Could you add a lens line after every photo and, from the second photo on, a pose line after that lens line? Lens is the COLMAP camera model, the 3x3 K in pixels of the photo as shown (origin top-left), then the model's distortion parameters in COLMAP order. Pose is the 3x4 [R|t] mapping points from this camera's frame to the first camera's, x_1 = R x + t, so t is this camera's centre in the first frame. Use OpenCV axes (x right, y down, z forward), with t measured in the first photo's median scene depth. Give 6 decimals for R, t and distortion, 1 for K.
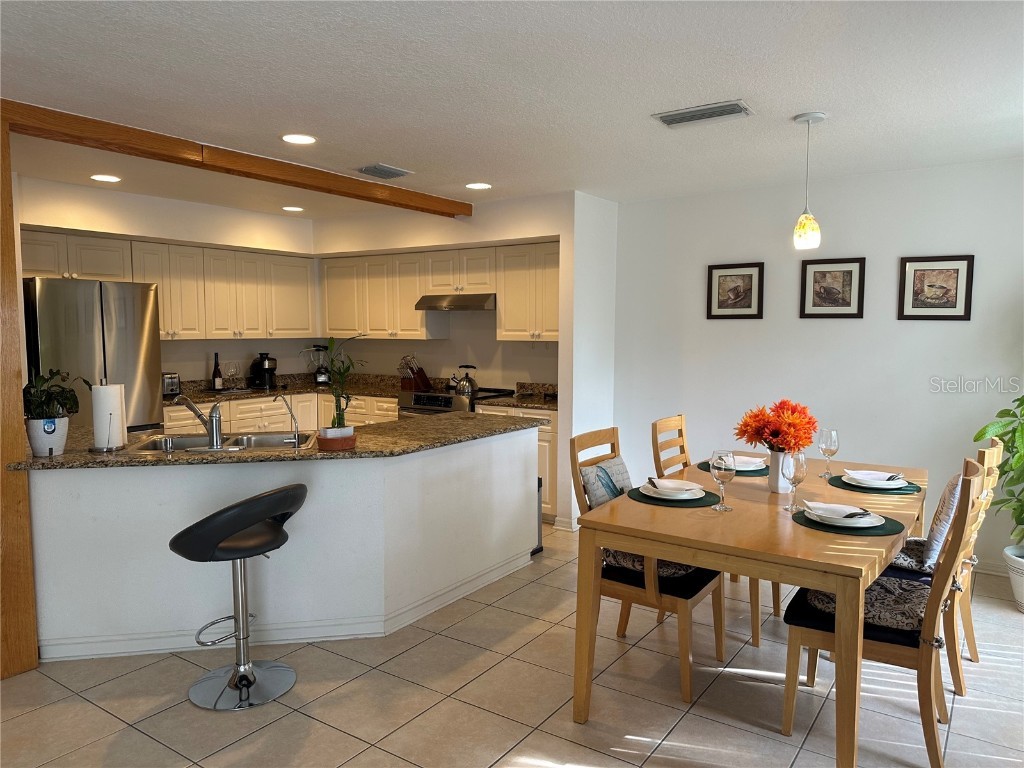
lens RADIAL K [[715.1, 0, 522.1], [0, 715.1, 383.9], [0, 0, 1]] dist [0.052810, -0.060828]
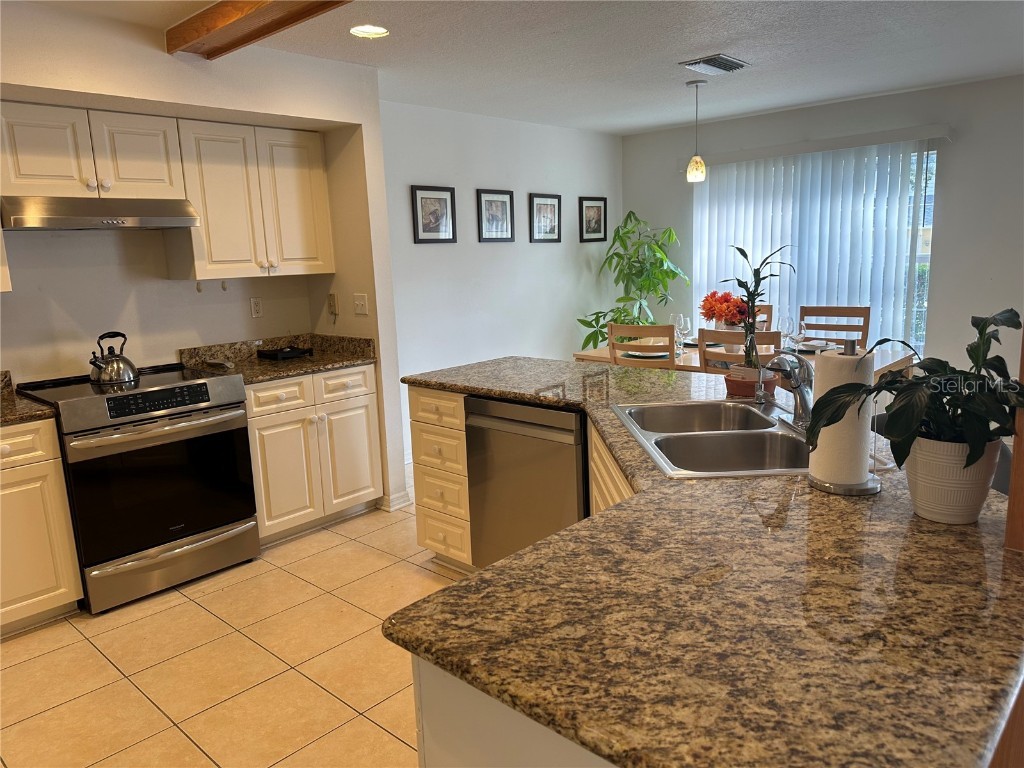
lens RADIAL K [[730.1, 0, 523.9], [0, 730.1, 384.9], [0, 0, 1]] dist [0.109012, -0.132155]
pose [[0.143139, -0.183684, 0.972508, -0.832645], [0.118896, 0.978701, 0.167354, -0.063044], [-0.982535, 0.091672, 0.161929, 0.853902]]
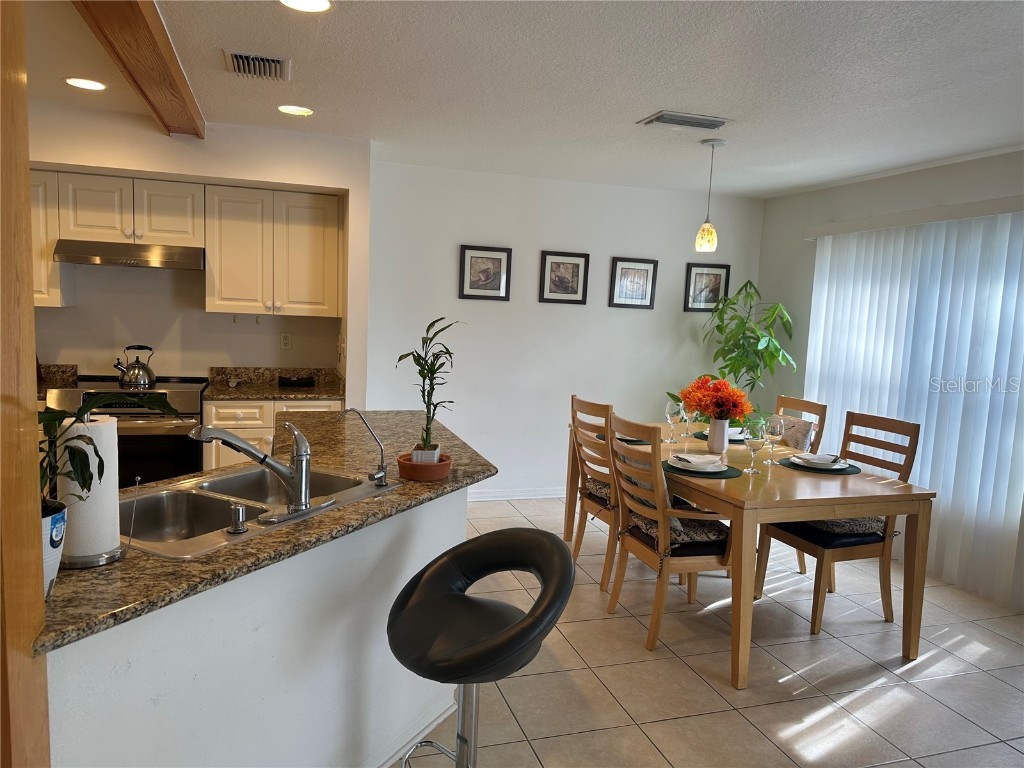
lens RADIAL K [[713.1, 0, 509.5], [0, 713.1, 388.7], [0, 0, 1]] dist [0.142293, -0.202307]
pose [[0.618074, -0.064302, 0.783486, -0.590274], [0.020273, 0.997621, 0.065883, -0.033923], [-0.785859, -0.024837, 0.617907, 0.377478]]
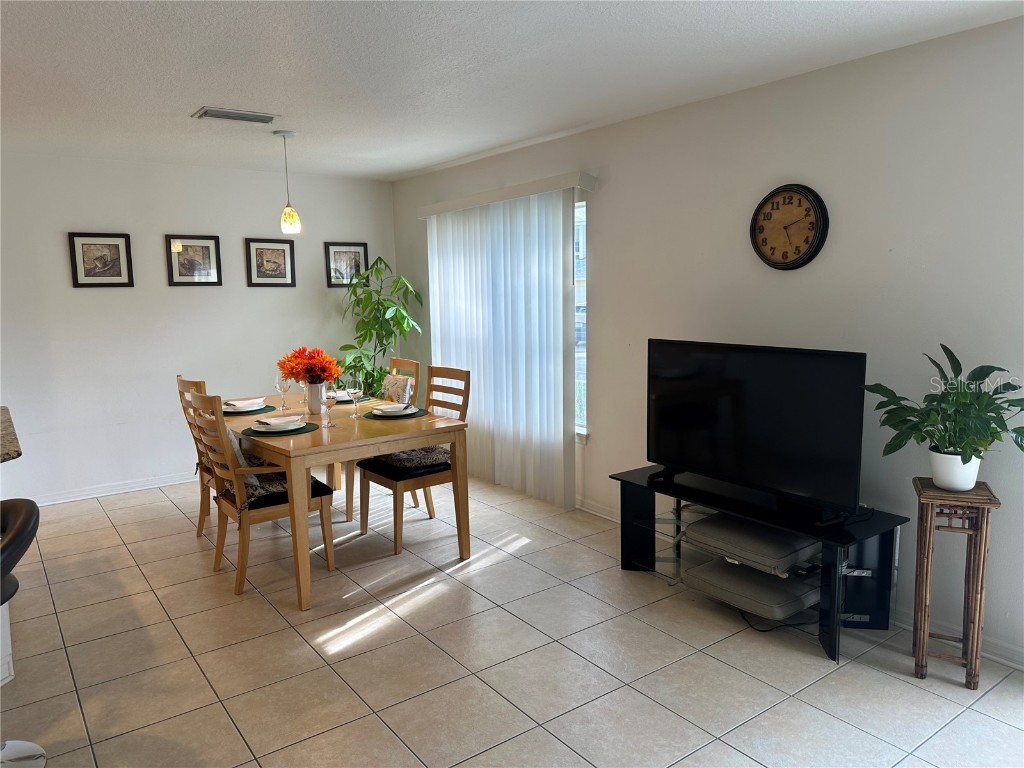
lens RADIAL K [[715.5, 0, 512.0], [0, 715.5, 384.0], [0, 0, 1]] dist [0.074978, -0.128446]
pose [[0.329379, -0.135245, 0.934462, -0.573086], [0.093573, 0.989492, 0.110227, -0.015789], [-0.939550, 0.051134, 0.338573, 0.134247]]
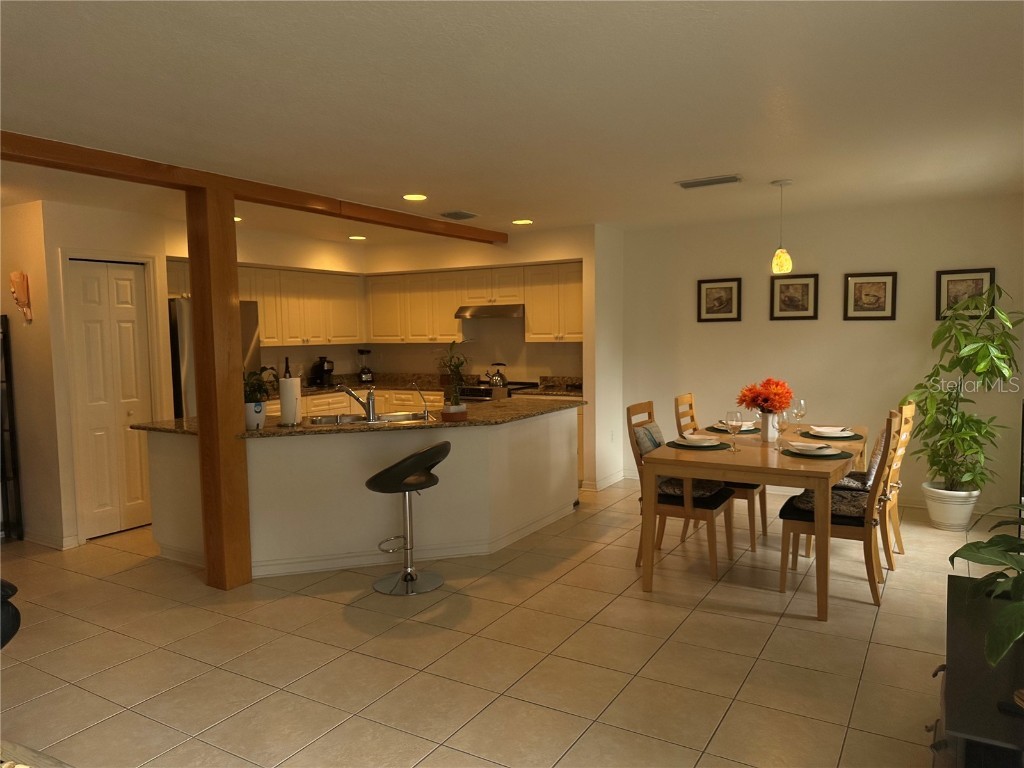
lens RADIAL K [[715.5, 0, 512.0], [0, 715.5, 384.0], [0, 0, 1]] dist [0.074978, -0.128446]
pose [[0.998289, -0.022071, 0.054143, -0.170648], [0.022337, 0.999741, -0.004314, 0.021292], [-0.054034, 0.005516, 0.998524, -0.308320]]
